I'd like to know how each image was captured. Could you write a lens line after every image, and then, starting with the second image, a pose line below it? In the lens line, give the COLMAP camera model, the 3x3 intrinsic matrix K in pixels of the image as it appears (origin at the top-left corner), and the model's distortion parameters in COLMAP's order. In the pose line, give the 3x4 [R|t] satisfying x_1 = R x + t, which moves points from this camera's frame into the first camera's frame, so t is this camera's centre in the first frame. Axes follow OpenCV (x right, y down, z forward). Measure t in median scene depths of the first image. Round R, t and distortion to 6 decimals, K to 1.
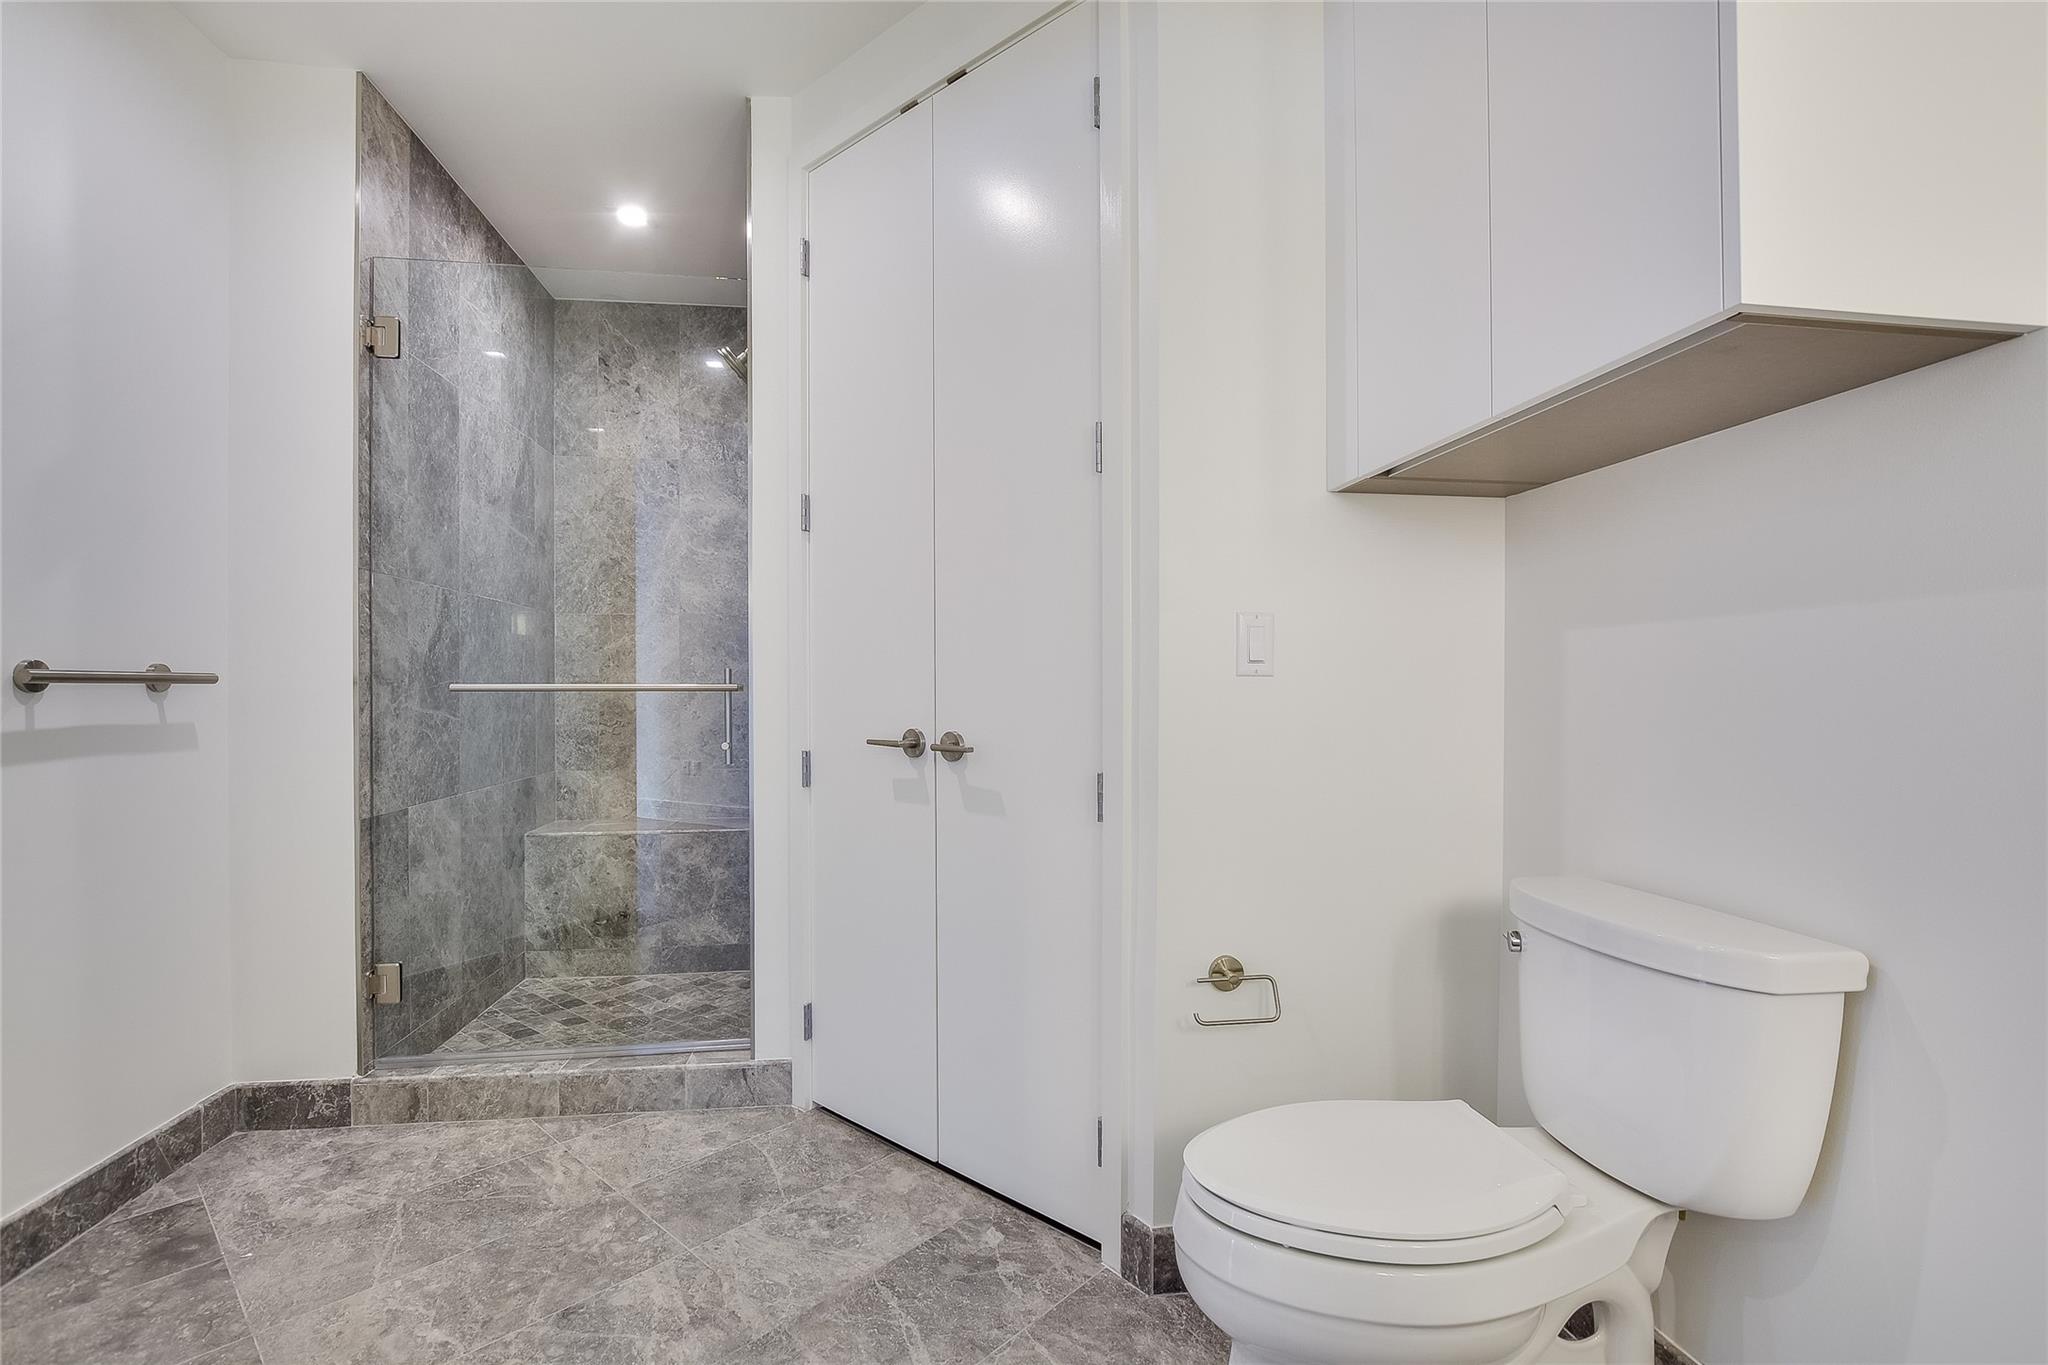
lens RADIAL K [[921.5, 0, 1024.0], [0, 921.5, 682.5], [0, 0, 1]] dist [-0.011161, 0.001530]
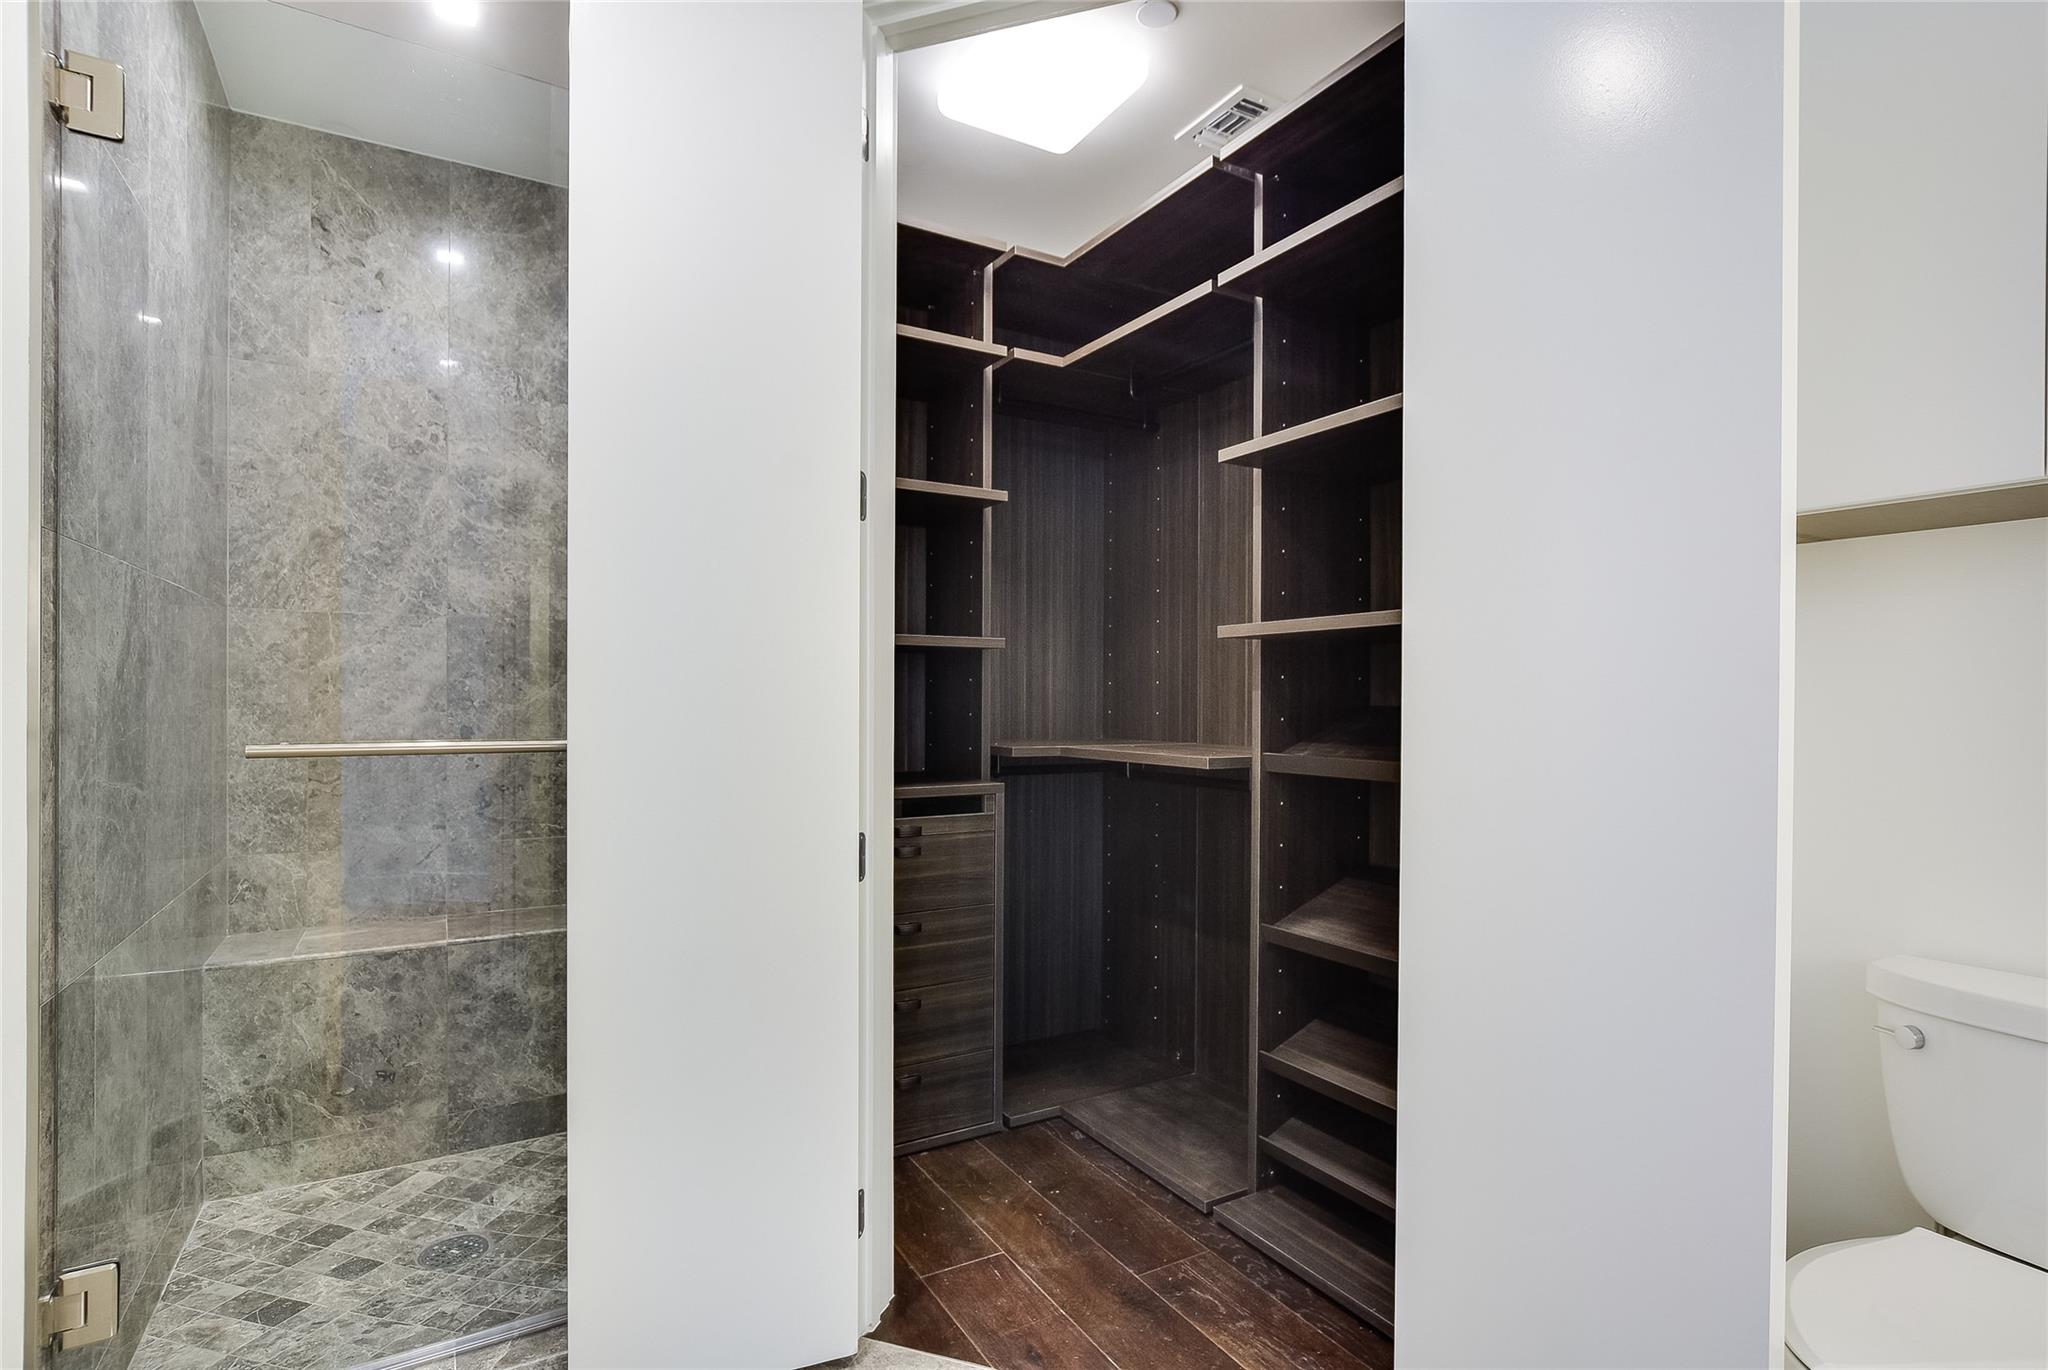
lens RADIAL K [[988.1, 0, 1022.4], [0, 988.1, 691.0], [0, 0, 1]] dist [-0.014596, 0.007704]
pose [[0.924722, 0.009292, 0.380529, -0.382254], [-0.009703, 0.999953, -0.000840, -0.032785], [-0.380519, -0.002915, 0.924769, 0.243965]]
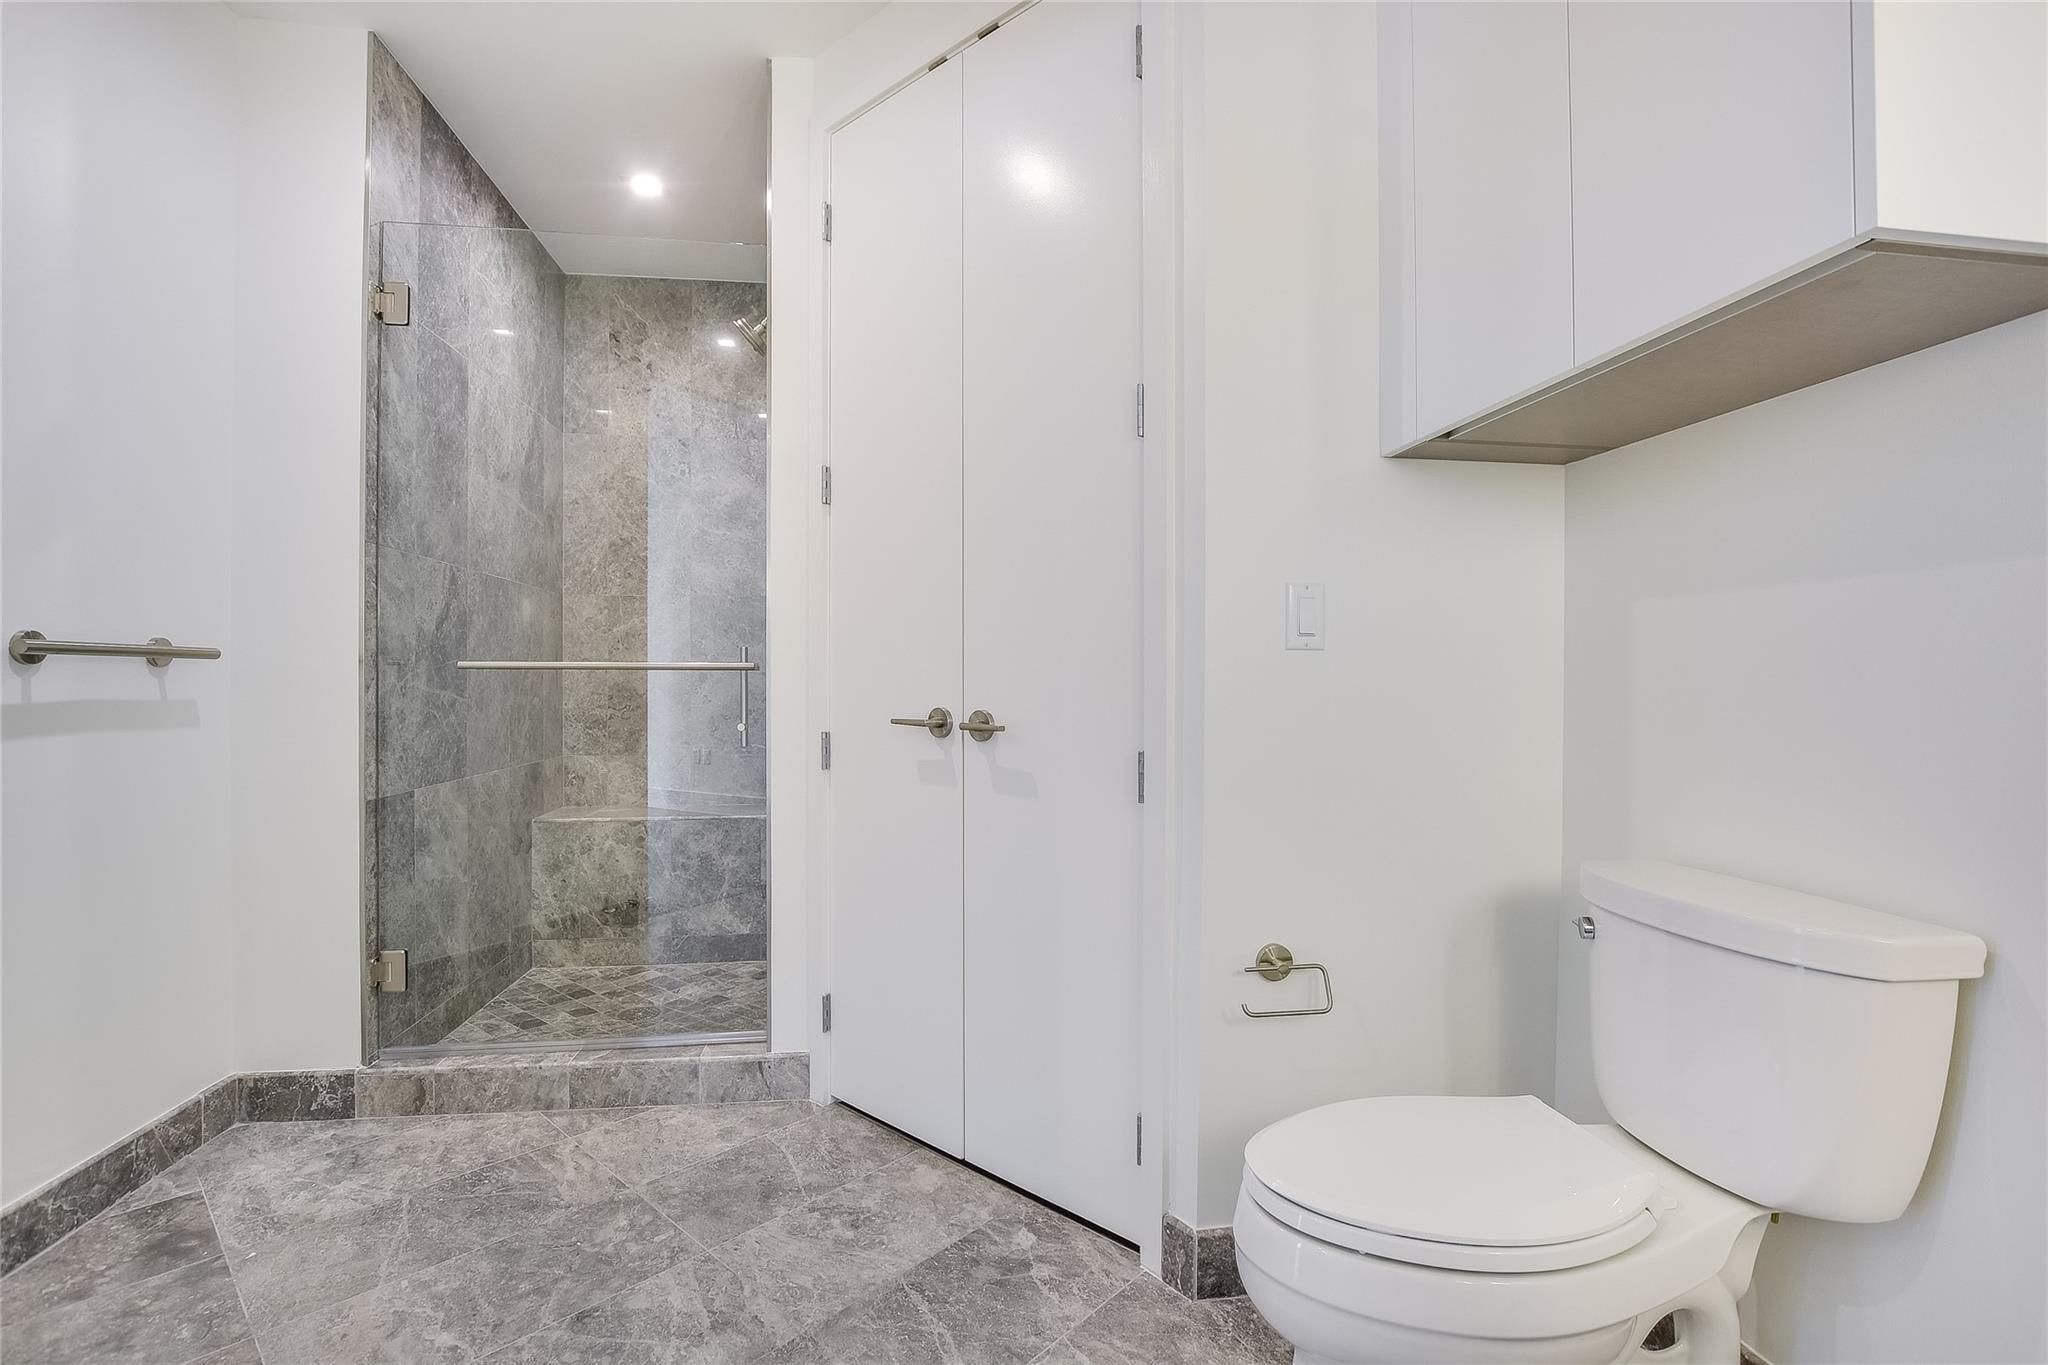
lens RADIAL K [[927.0, 0, 1026.9], [0, 927.0, 671.1], [0, 0, 1]] dist [-0.017329, 0.001458]
pose [[0.999995, 0.002898, -0.001473, -0.023303], [-0.002904, 0.999987, -0.004081, 0.013067], [0.001461, 0.004085, 0.999991, 0.028587]]
